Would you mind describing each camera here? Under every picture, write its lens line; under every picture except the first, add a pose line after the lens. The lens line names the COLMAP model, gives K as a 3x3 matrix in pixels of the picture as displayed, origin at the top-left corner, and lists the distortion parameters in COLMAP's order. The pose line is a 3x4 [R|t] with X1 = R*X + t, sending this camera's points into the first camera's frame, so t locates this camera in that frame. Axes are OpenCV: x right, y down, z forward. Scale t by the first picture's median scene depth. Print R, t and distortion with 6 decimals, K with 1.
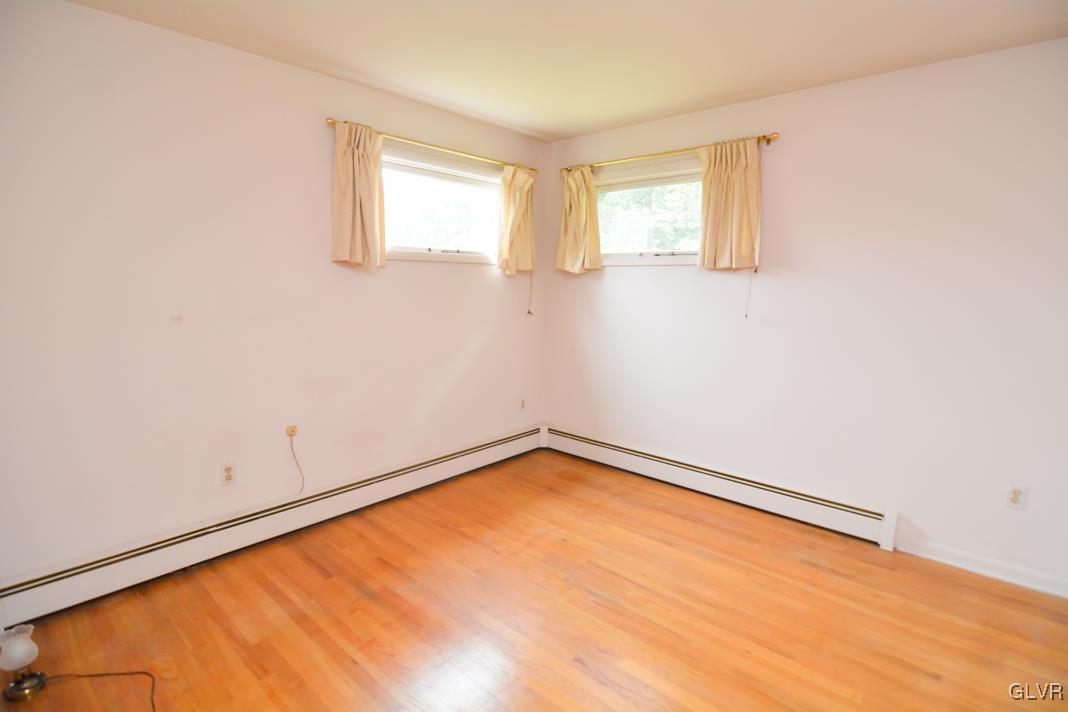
lens RADIAL K [[526.1, 0, 558.5], [0, 526.1, 351.1], [0, 0, 1]] dist [-0.006840, -0.001388]
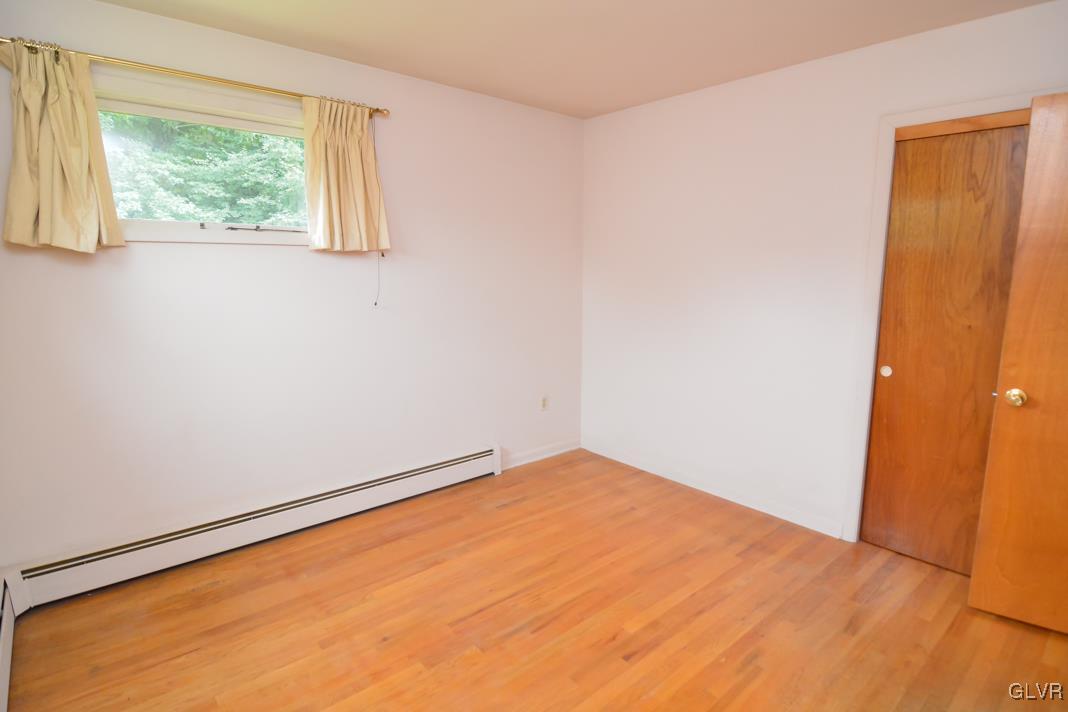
lens RADIAL K [[526.1, 0, 558.5], [0, 526.1, 351.1], [0, 0, 1]] dist [-0.006840, -0.001388]
pose [[0.153333, -0.163403, 0.974571, -0.537990], [0.133593, 0.980607, 0.143396, -0.080092], [-0.979102, 0.108209, 0.172189, 0.576708]]
